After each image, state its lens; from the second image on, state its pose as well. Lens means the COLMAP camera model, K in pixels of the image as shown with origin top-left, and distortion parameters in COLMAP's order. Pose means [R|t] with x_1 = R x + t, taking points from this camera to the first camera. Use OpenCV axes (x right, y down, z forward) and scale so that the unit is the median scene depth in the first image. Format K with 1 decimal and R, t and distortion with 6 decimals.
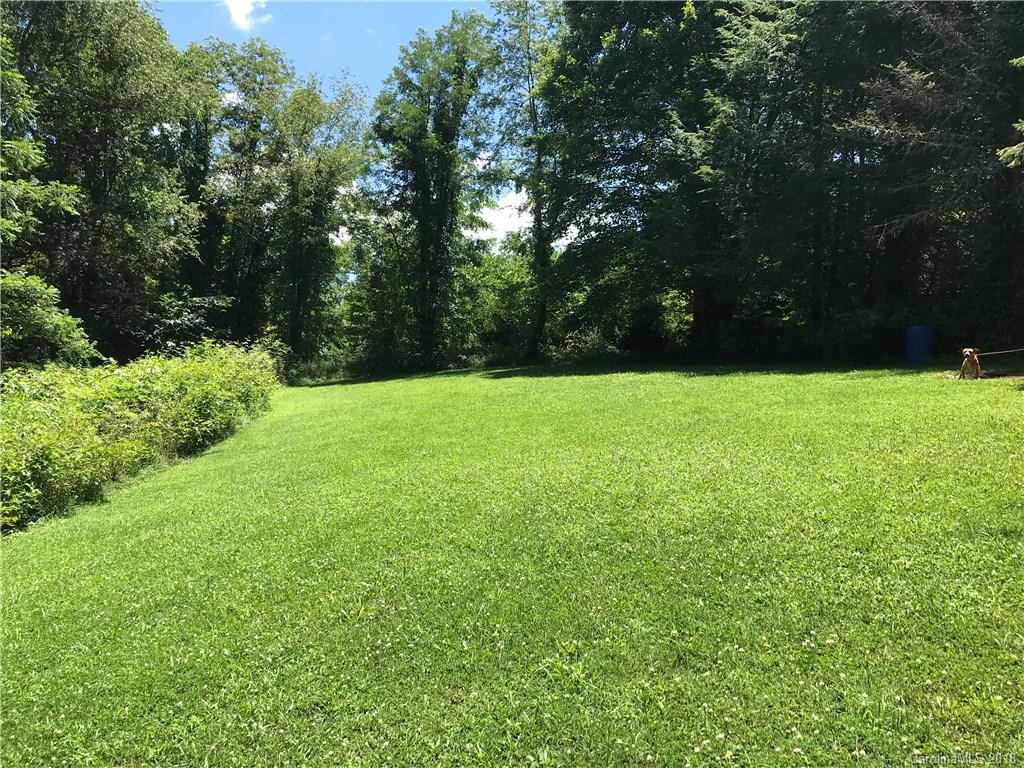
lens RADIAL K [[821.6, 0, 512.0], [0, 821.6, 384.2], [0, 0, 1]] dist [0.014272, 0.006081]
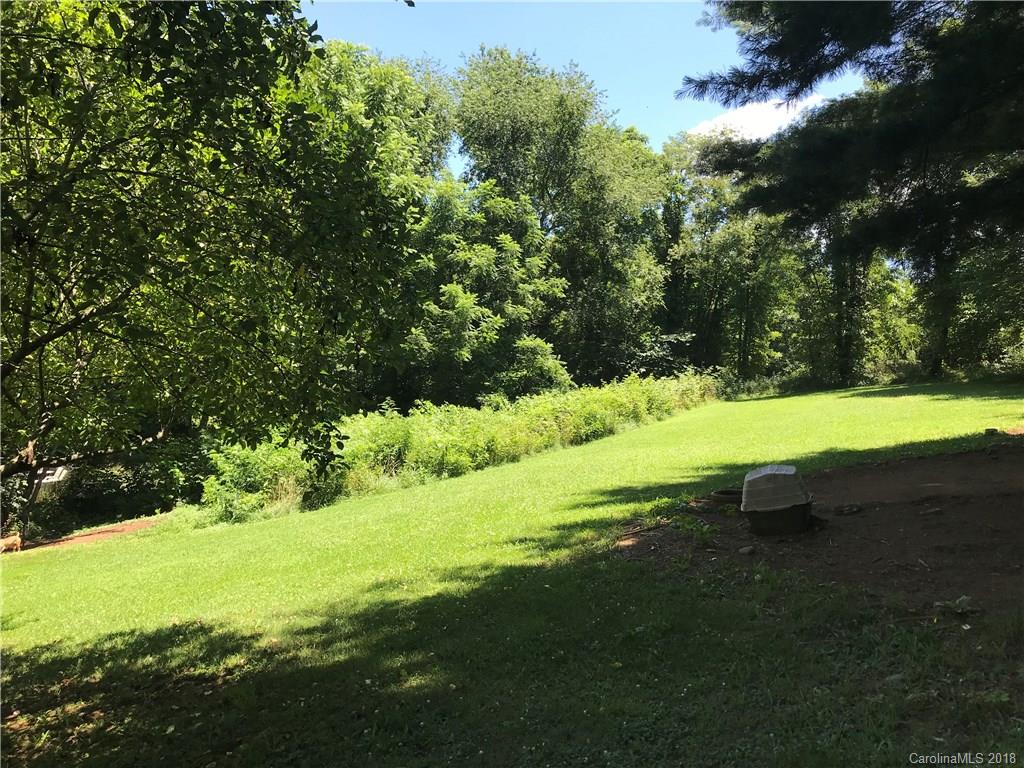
lens RADIAL K [[821.6, 0, 511.5], [0, 821.6, 385.5], [0, 0, 1]] dist [0.014272, 0.006081]
pose [[0.789881, -0.009717, -0.613183, 0.264199], [0.005779, 0.999948, -0.008403, -0.013639], [0.613233, 0.003094, 0.789896, -0.232456]]
